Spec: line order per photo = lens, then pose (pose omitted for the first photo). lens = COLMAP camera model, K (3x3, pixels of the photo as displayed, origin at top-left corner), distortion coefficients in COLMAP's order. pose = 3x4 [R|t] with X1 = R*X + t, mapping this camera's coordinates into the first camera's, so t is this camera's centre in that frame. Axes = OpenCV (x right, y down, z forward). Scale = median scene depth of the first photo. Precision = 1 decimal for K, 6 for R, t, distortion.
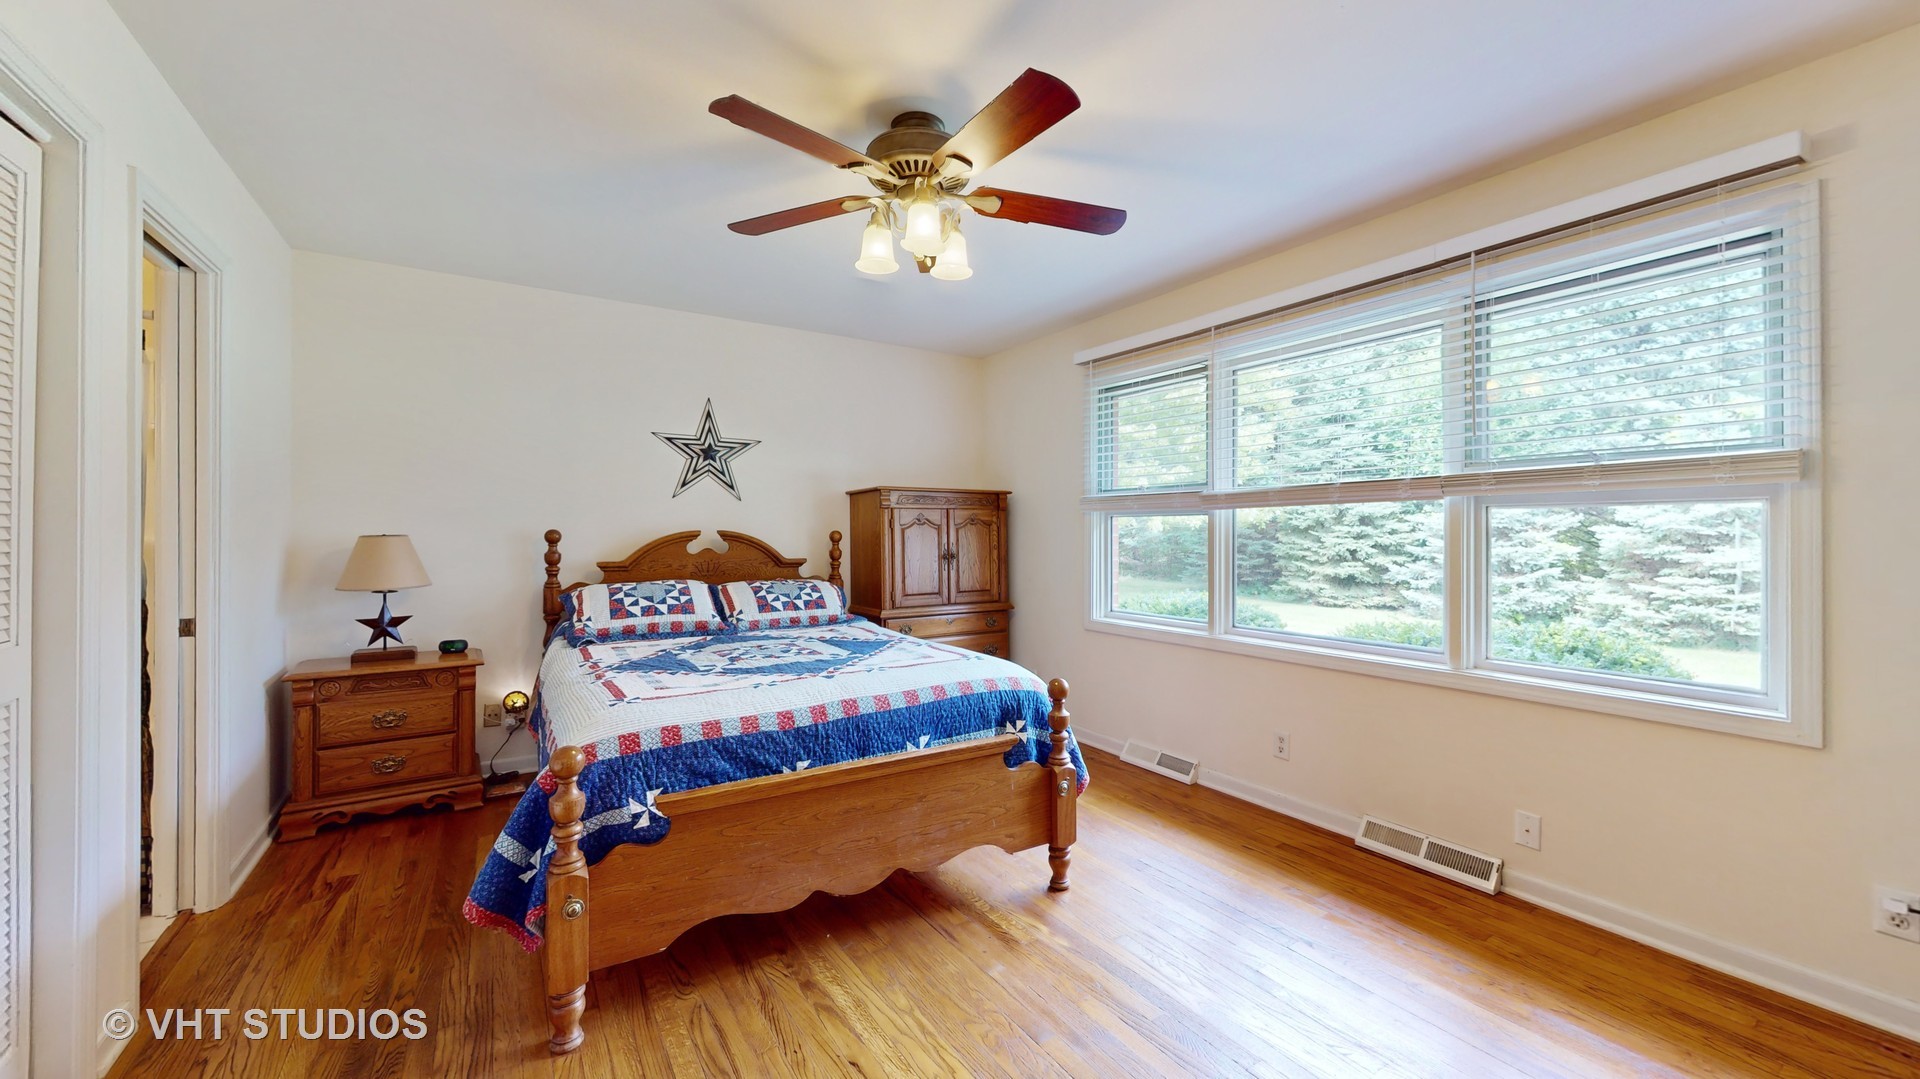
lens RADIAL K [[703.6, 0, 954.3], [0, 703.6, 541.2], [0, 0, 1]] dist [0.003160, -0.000444]
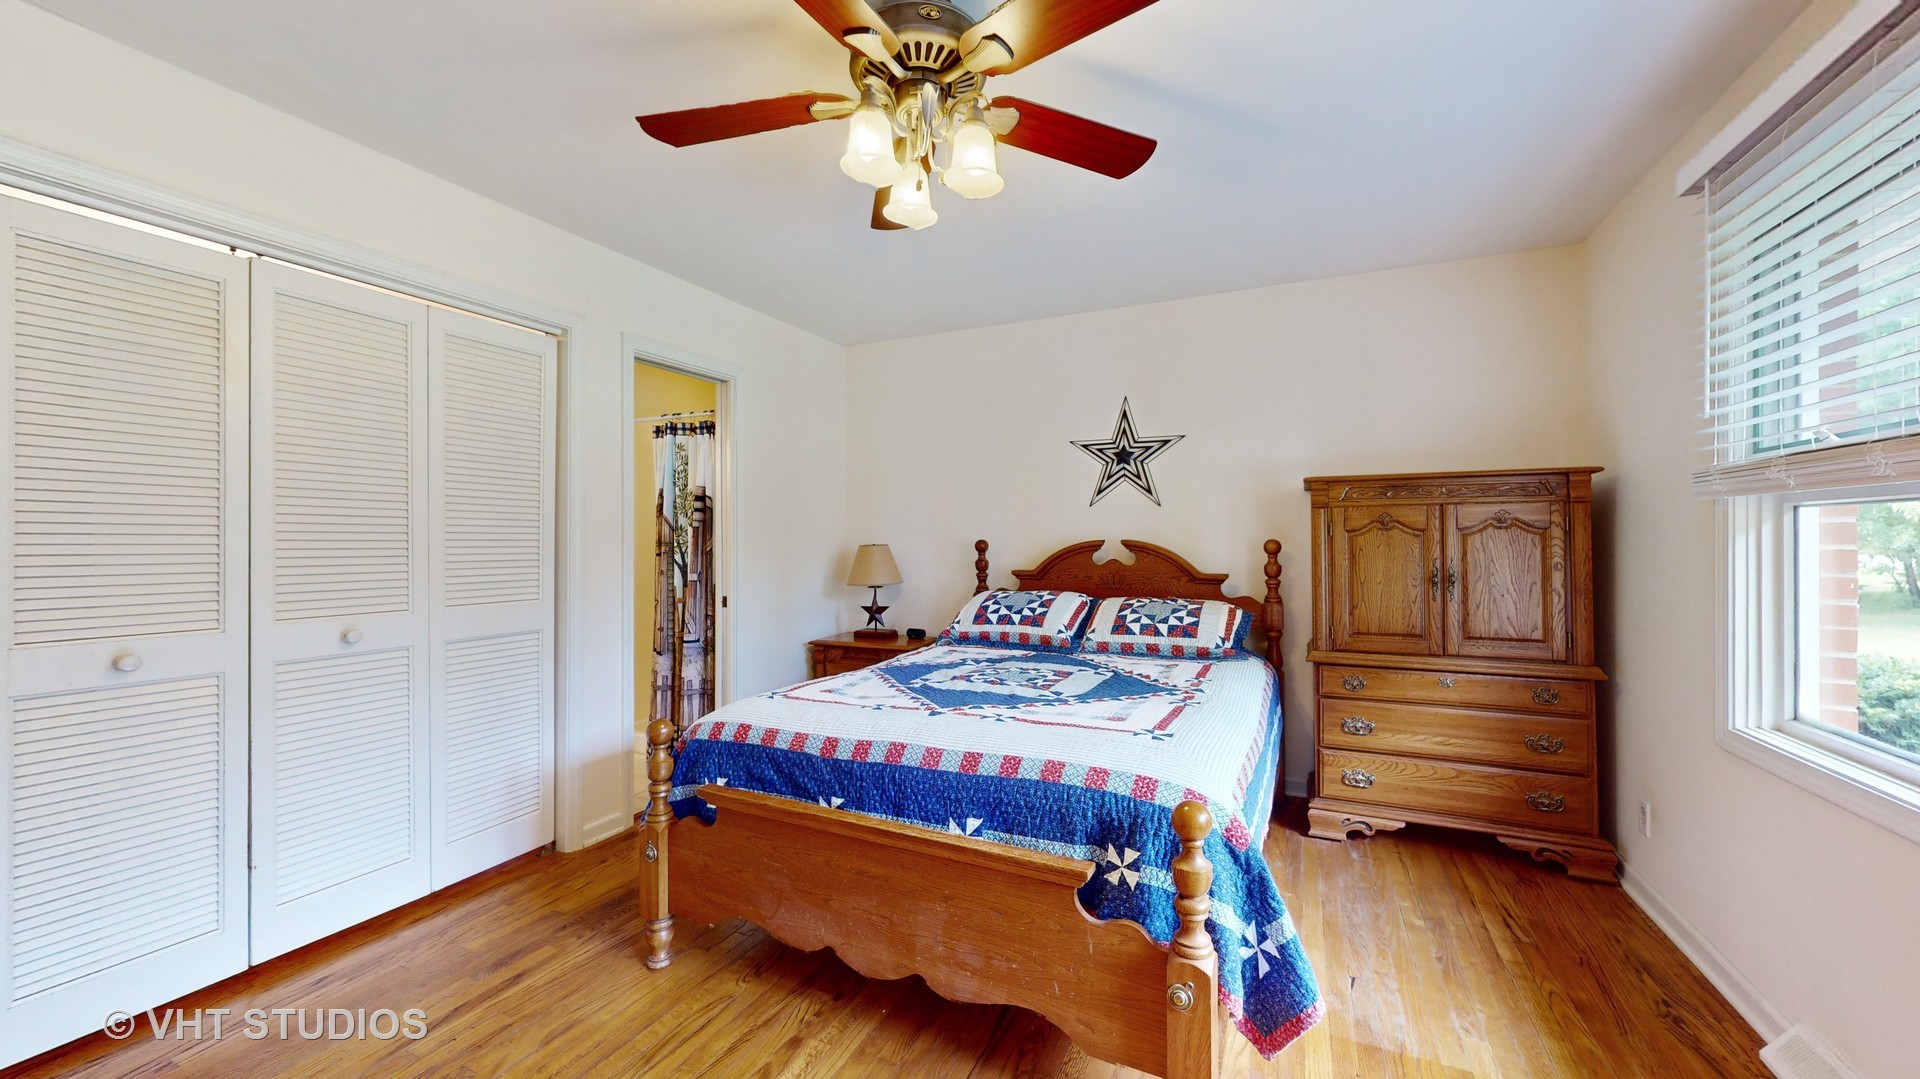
lens RADIAL K [[703.6, 0, 954.6], [0, 703.6, 541.4], [0, 0, 1]] dist [0.003160, -0.000444]
pose [[0.534933, -0.001306, -0.844894, 0.361622], [-0.006538, 0.999962, -0.005686, -0.007231], [0.844869, 0.008566, 0.534904, 0.366187]]
